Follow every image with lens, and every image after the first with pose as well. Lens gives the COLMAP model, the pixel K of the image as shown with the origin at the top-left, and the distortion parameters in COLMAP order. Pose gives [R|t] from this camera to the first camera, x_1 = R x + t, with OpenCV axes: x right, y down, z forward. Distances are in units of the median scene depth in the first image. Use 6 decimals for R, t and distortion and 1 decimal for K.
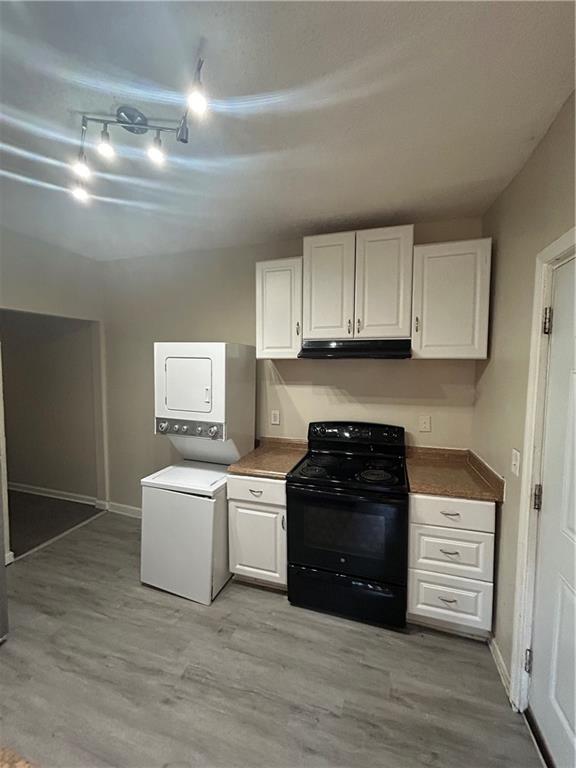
lens RADIAL K [[311.5, 0, 288.0], [0, 311.5, 384.0], [0, 0, 1]] dist [0.000125, 0.000439]
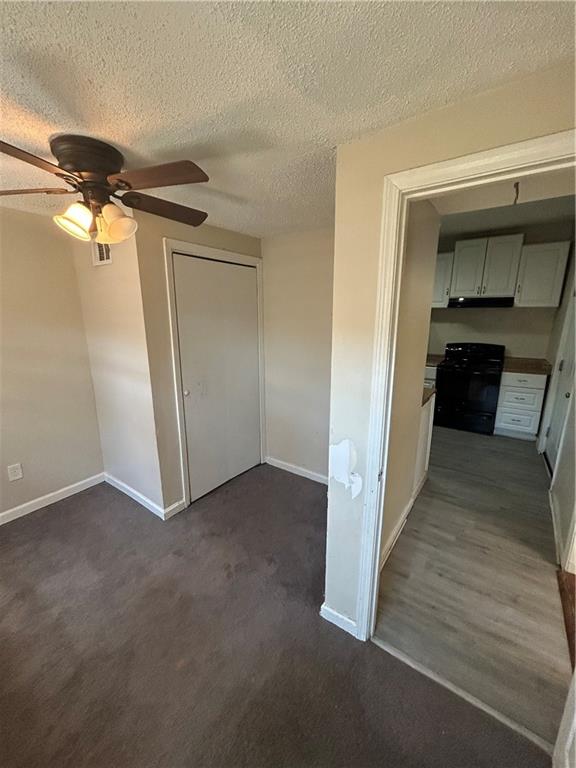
lens RADIAL K [[311.8, 0, 290.0], [0, 311.8, 384.2], [0, 0, 1]] dist [0.001090, 0.000256]
pose [[0.960783, 0.057727, -0.271226, -0.378822], [-0.012139, 0.985909, 0.166840, 0.080357], [0.277035, -0.157005, 0.947946, -1.285260]]
